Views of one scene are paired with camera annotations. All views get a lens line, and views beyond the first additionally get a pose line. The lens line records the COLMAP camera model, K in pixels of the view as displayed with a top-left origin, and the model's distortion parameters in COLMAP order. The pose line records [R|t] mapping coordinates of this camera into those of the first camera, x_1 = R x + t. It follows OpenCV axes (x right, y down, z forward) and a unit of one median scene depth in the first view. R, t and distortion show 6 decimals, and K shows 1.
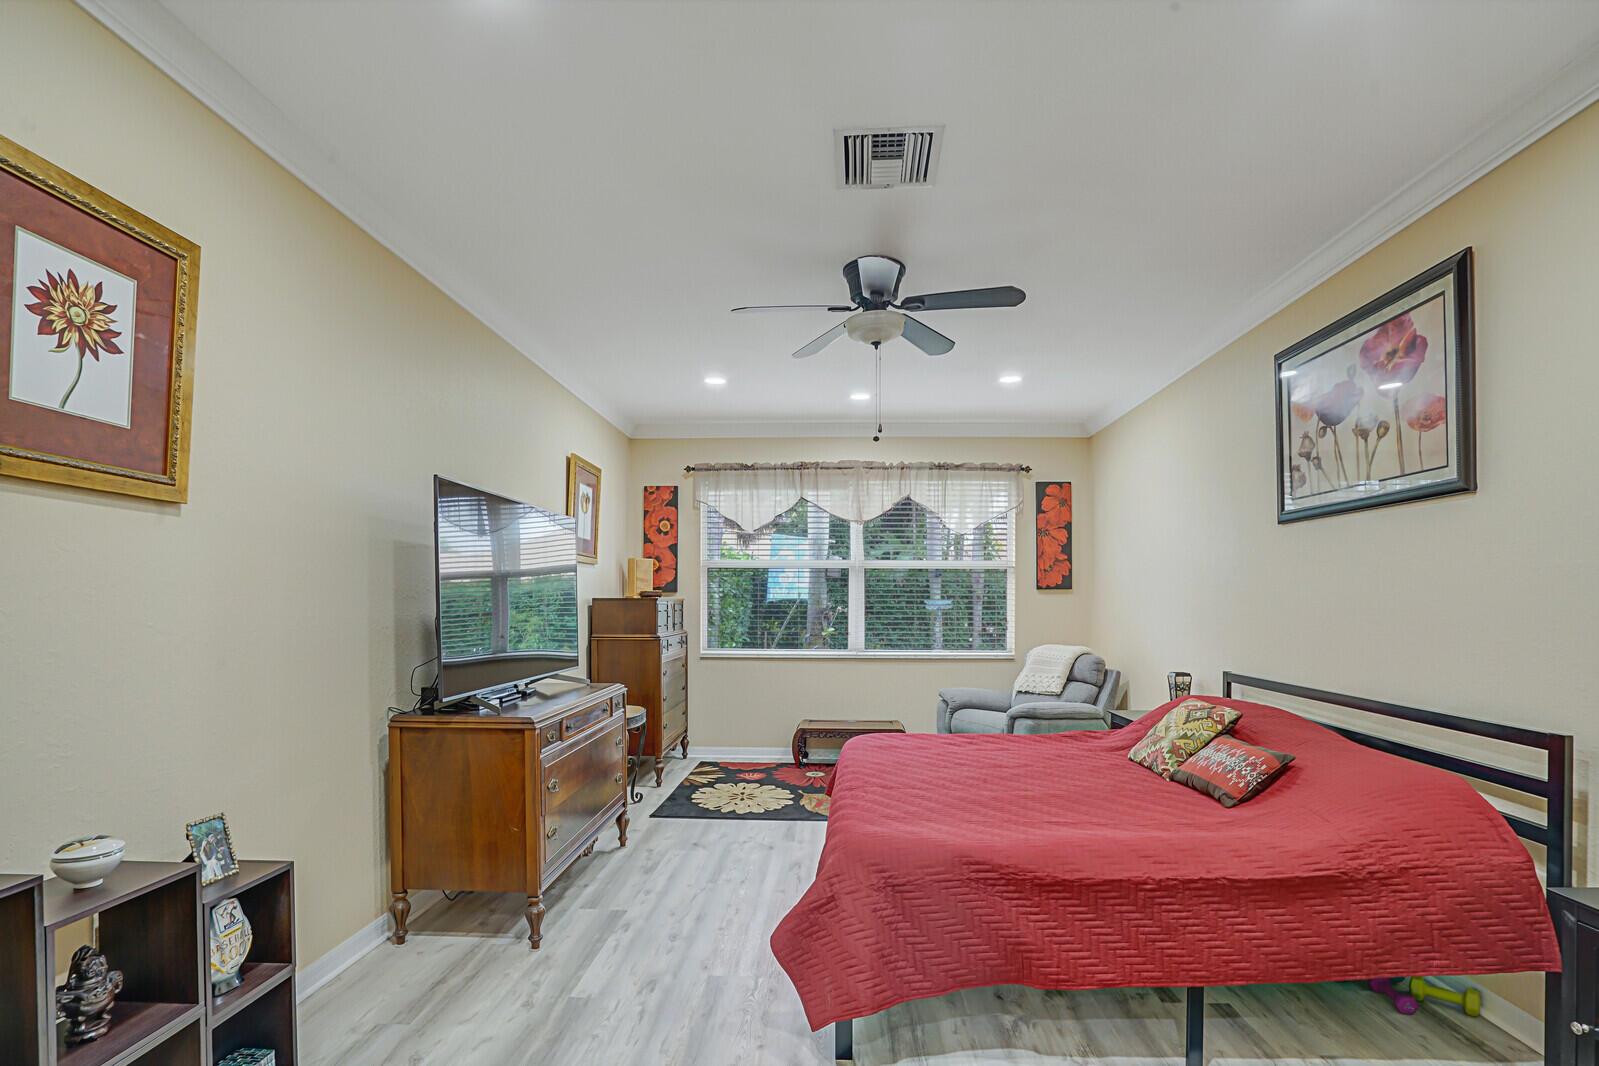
lens RADIAL K [[778.4, 0, 799.9], [0, 778.4, 627.6], [0, 0, 1]] dist [-0.060356, 0.027681]
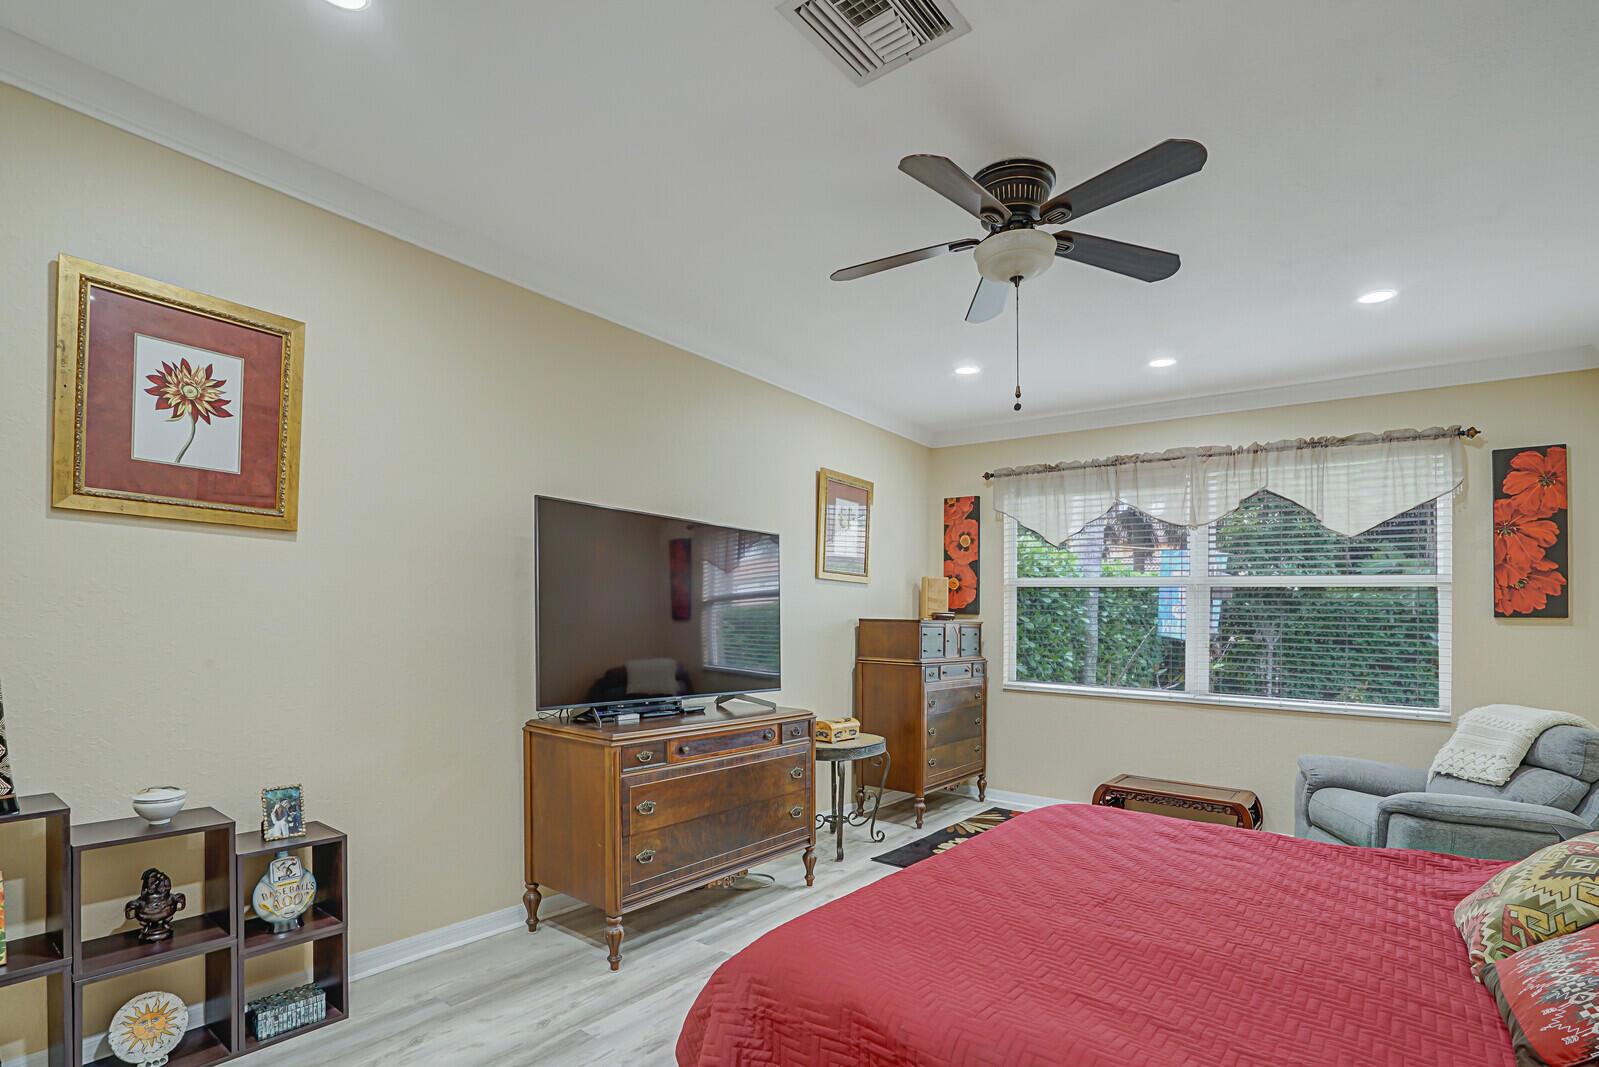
lens RADIAL K [[778.4, 0, 799.9], [0, 778.4, 628.1], [0, 0, 1]] dist [-0.060356, 0.027681]
pose [[0.814802, 0.023329, -0.579269, 0.347357], [-0.041485, 0.998975, -0.018121, -0.008930], [0.578253, 0.038796, 0.814935, 0.272976]]
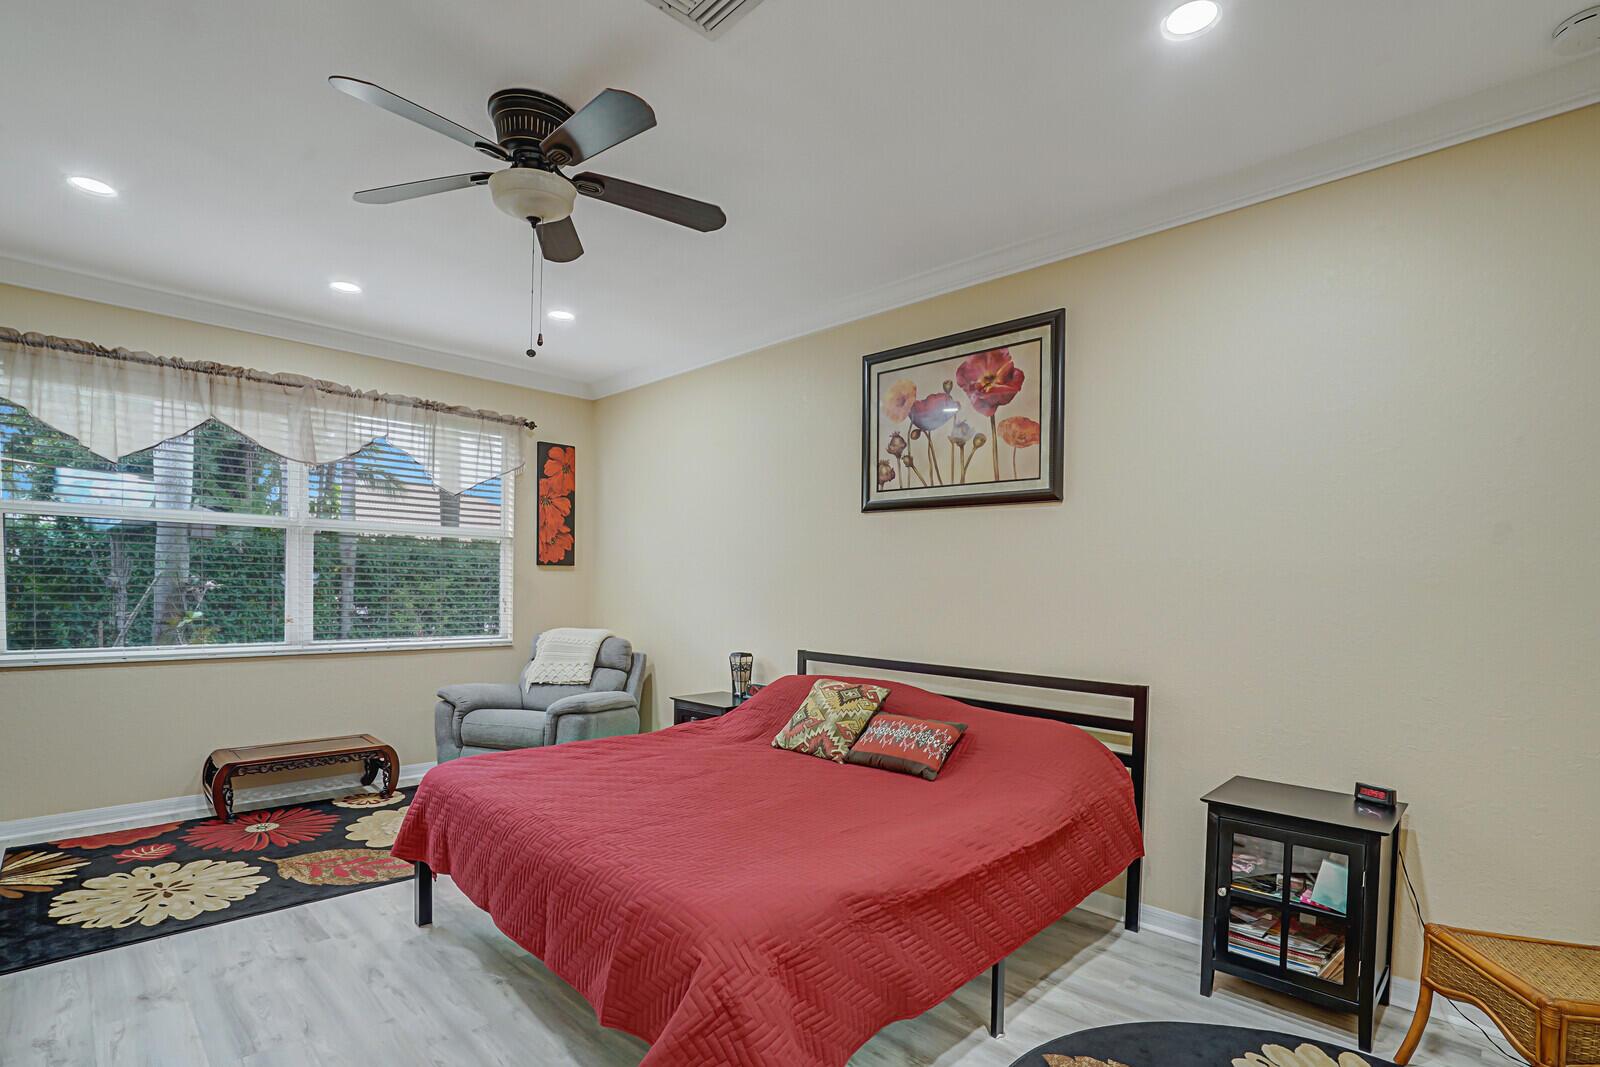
lens RADIAL K [[794.5, 0, 819.7], [0, 794.5, 623.8], [0, 0, 1]] dist [-0.064168, 0.029351]
pose [[0.655766, -0.026623, 0.754495, -0.273600], [0.007826, 0.999564, 0.028469, -0.010148], [-0.754924, -0.012765, 0.655688, 0.305540]]
